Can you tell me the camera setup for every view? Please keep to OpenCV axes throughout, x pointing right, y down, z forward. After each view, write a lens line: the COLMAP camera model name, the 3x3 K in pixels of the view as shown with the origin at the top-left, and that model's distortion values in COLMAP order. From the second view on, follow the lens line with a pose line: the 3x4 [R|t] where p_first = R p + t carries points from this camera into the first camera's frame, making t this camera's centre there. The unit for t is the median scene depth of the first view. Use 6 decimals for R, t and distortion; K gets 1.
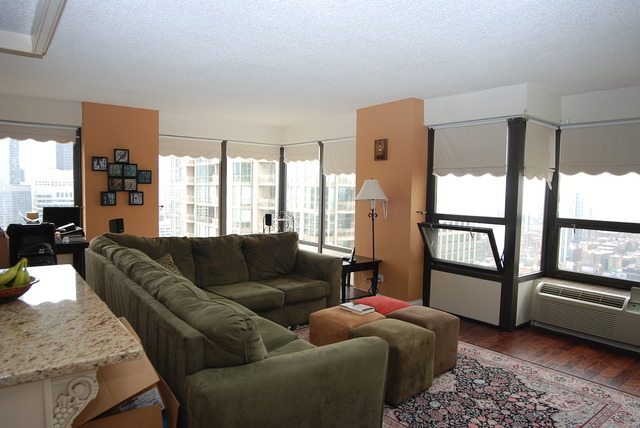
lens RADIAL K [[431.7, 0, 325.6], [0, 431.7, 215.5], [0, 0, 1]] dist [-0.072902, 0.035865]
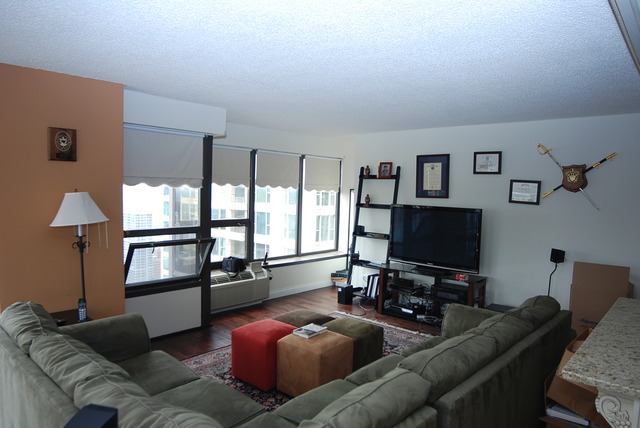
lens RADIAL K [[431.7, 0, 325.6], [0, 431.7, 215.5], [0, 0, 1]] dist [-0.072902, 0.035865]
pose [[-0.185448, -0.089274, 0.978590, -0.688199], [0.014152, 0.995519, 0.093500, -0.118405], [-0.982552, 0.031189, -0.183353, 0.870565]]
